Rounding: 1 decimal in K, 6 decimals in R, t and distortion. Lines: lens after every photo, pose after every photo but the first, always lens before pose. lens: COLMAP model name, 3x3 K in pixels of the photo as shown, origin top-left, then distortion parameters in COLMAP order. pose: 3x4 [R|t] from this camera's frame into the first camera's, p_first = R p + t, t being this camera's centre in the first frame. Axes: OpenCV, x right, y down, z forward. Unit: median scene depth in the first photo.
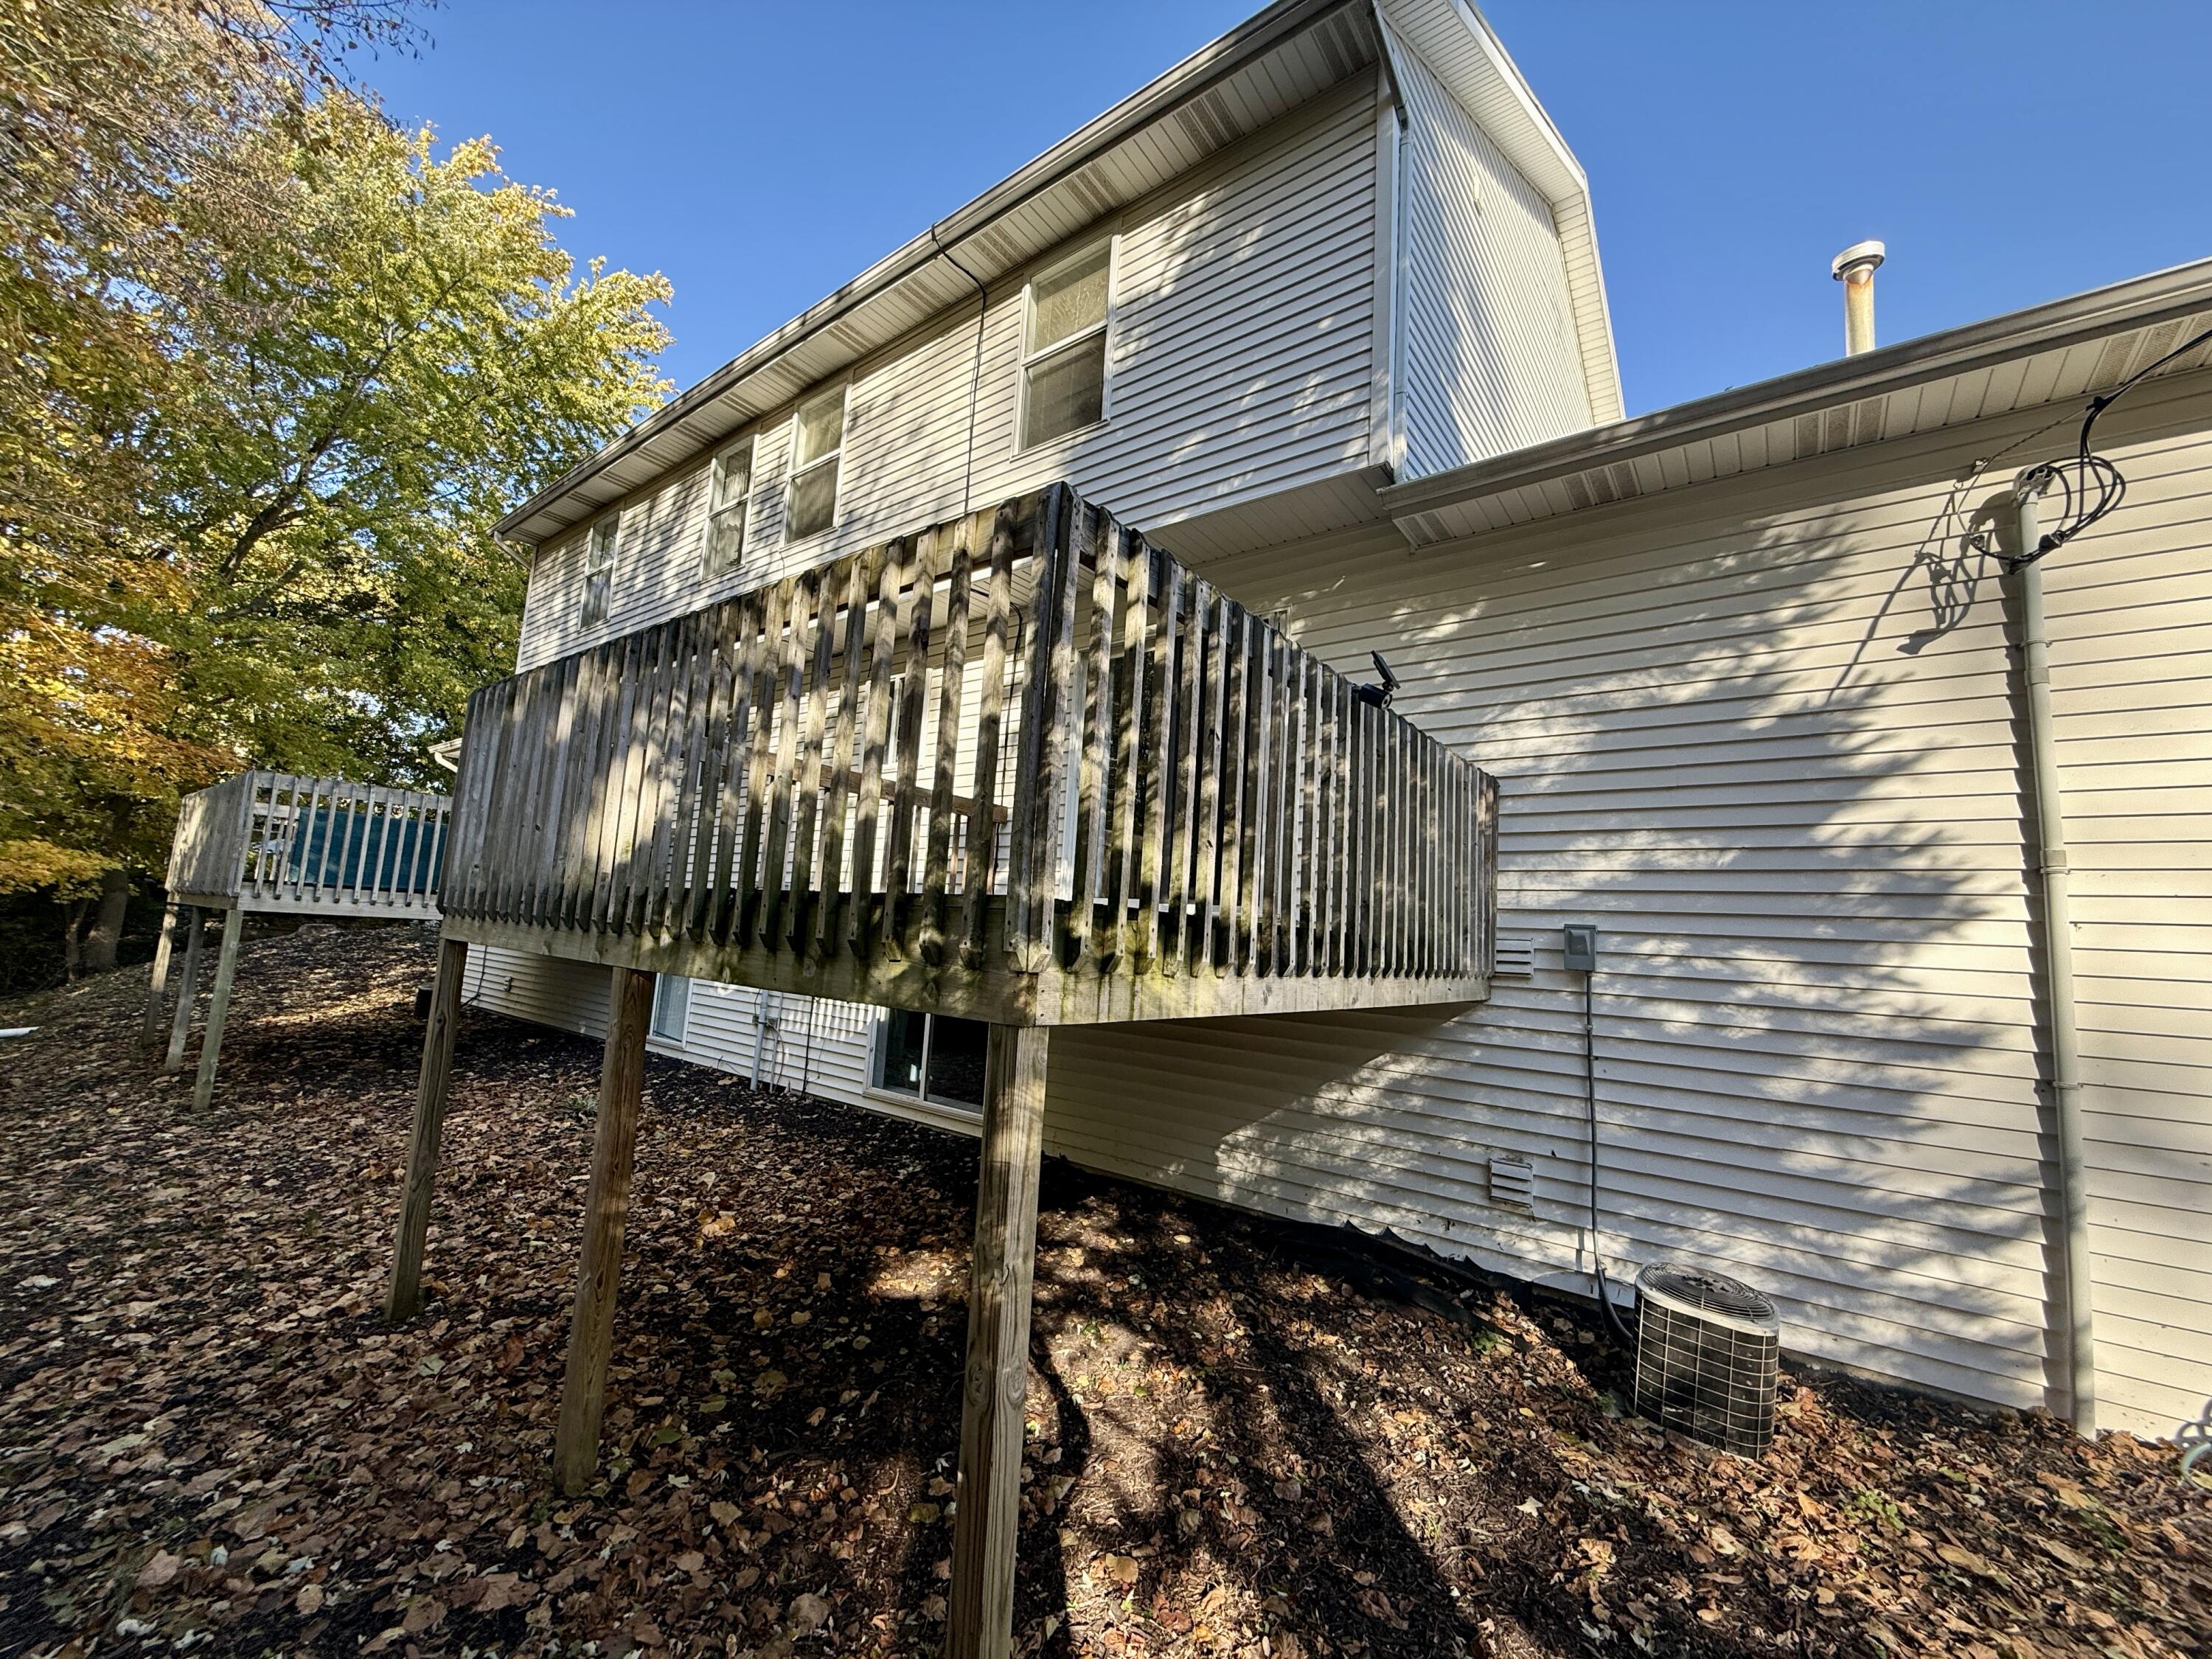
lens RADIAL K [[879.6, 0, 1103.3], [0, 879.6, 821.8], [0, 0, 1]] dist [-0.002690, -0.000308]
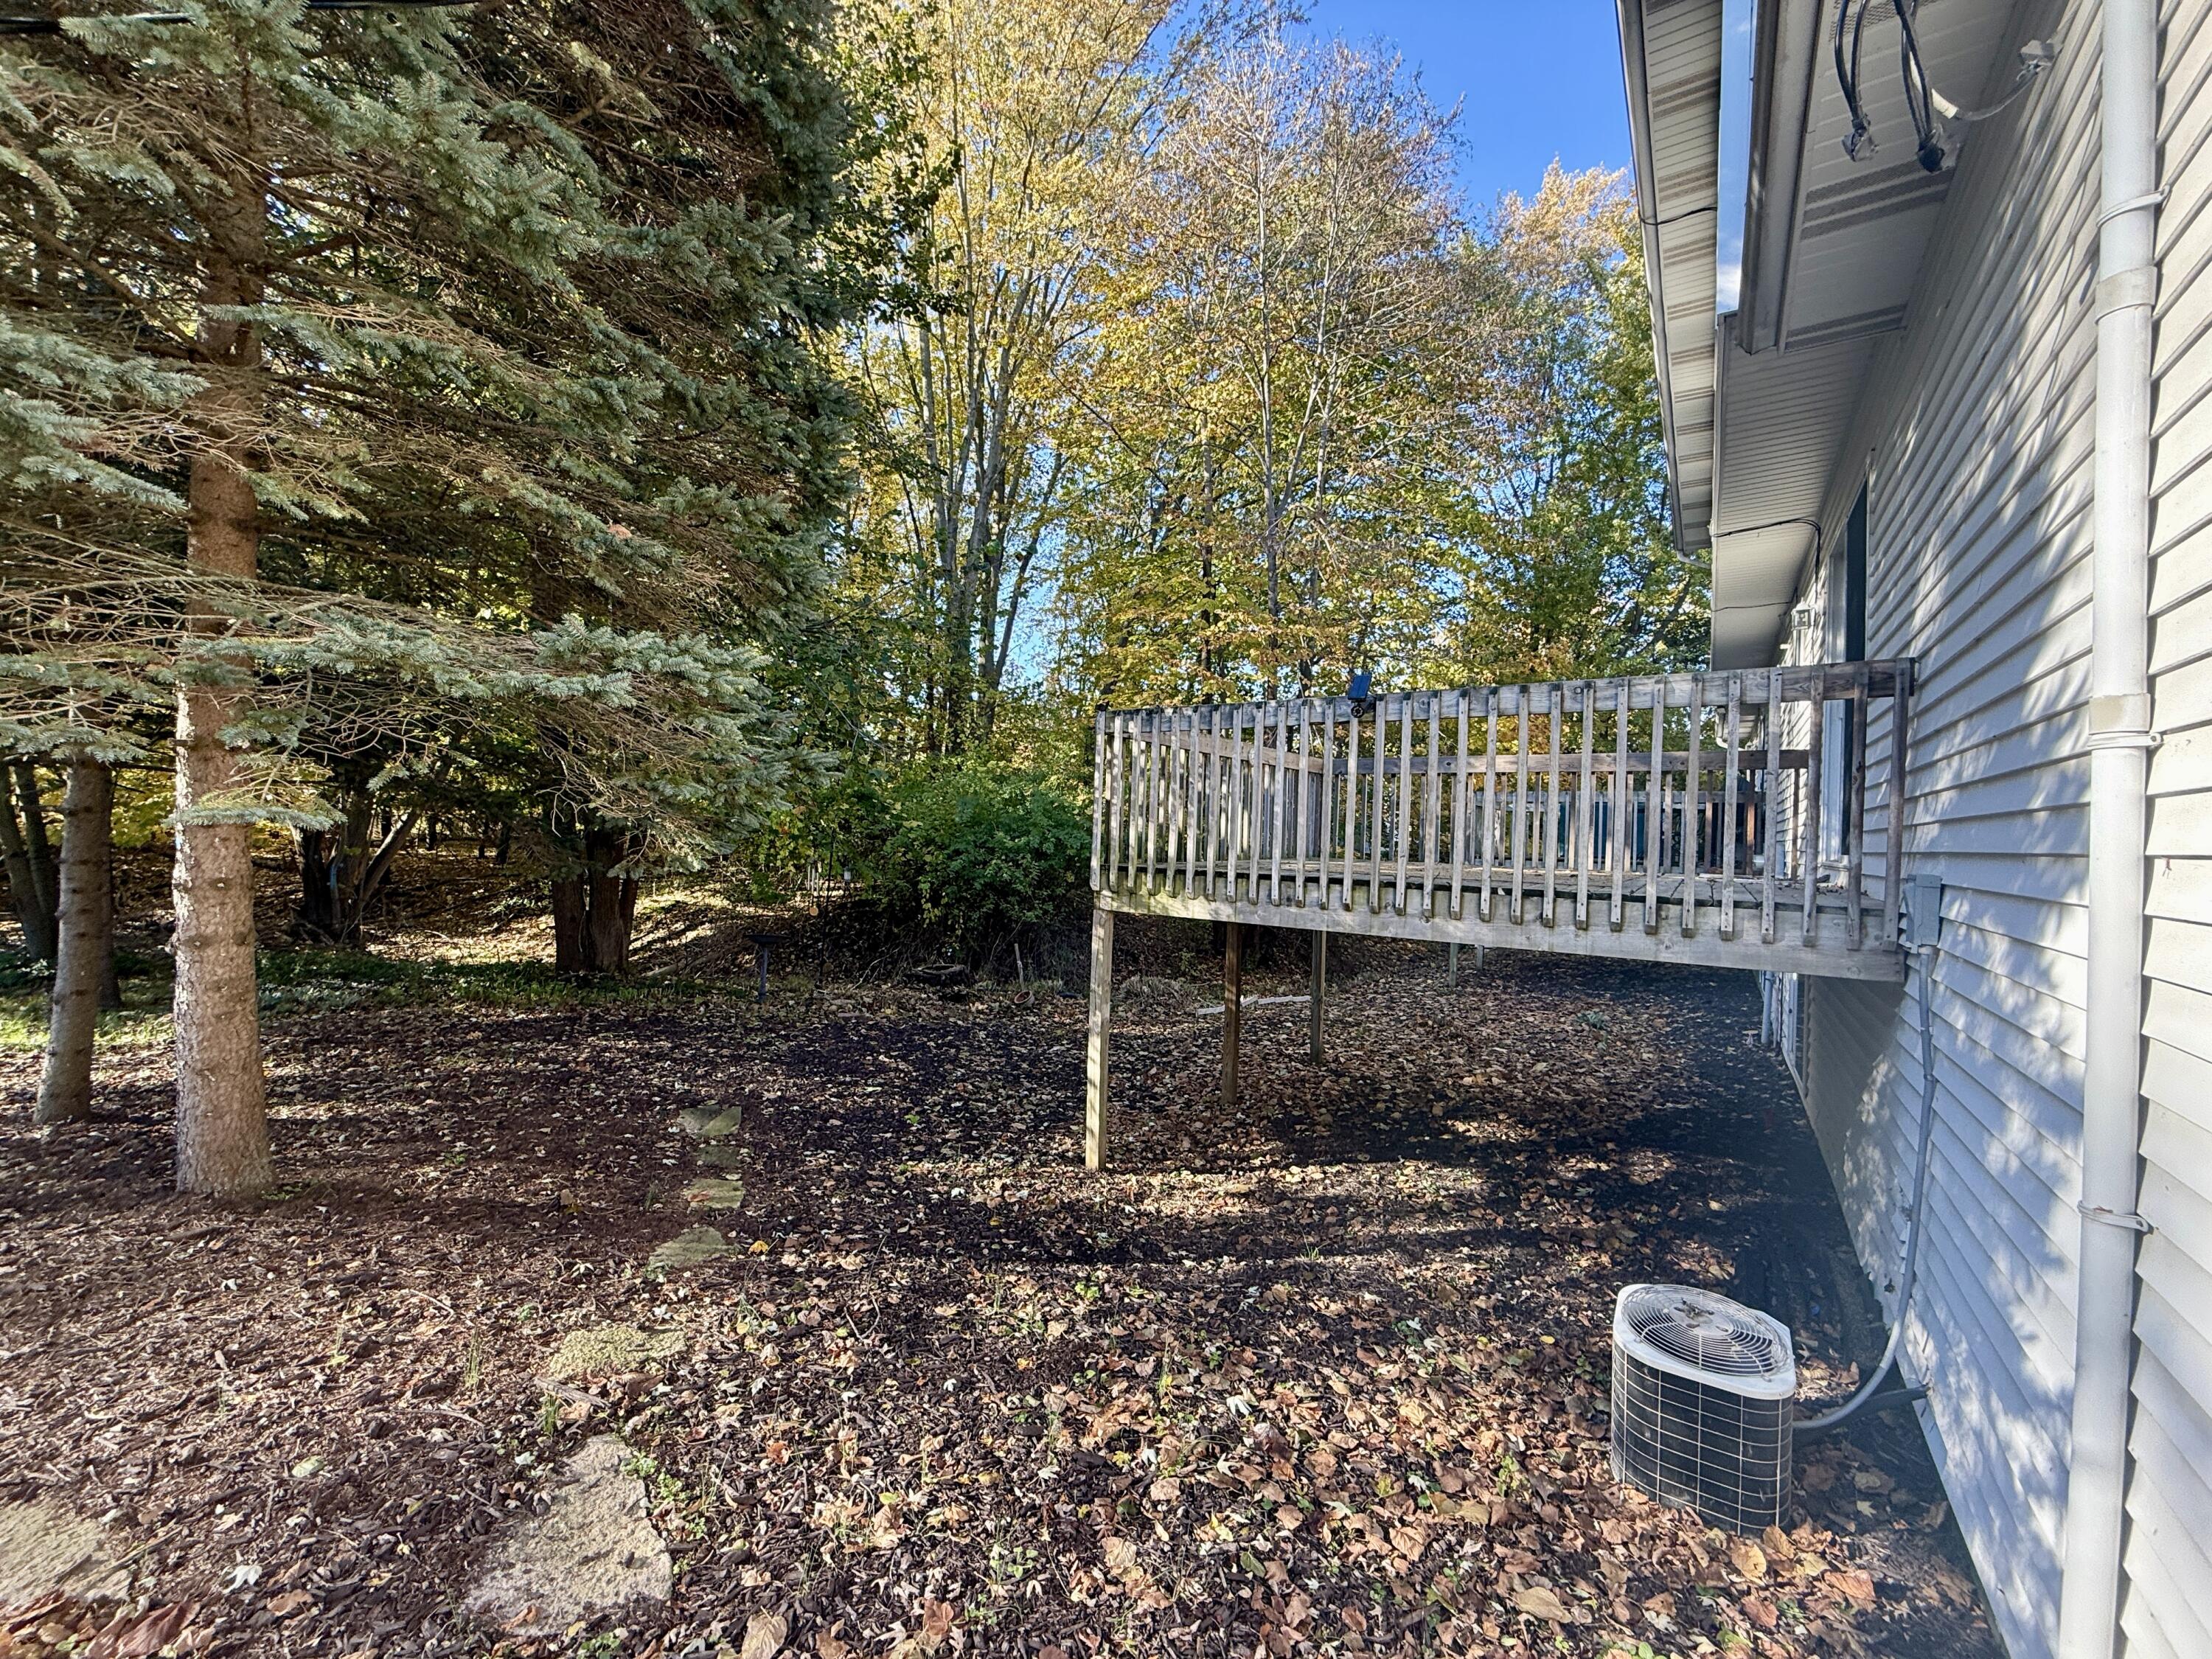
lens RADIAL K [[879.6, 0, 1102.2], [0, 879.6, 833.8], [0, 0, 1]] dist [-0.002690, -0.000308]
pose [[0.055491, -0.054625, -0.996964, 1.572112], [0.104492, 0.993337, -0.048611, 0.071625], [0.992976, -0.101477, 0.060829, 0.482744]]
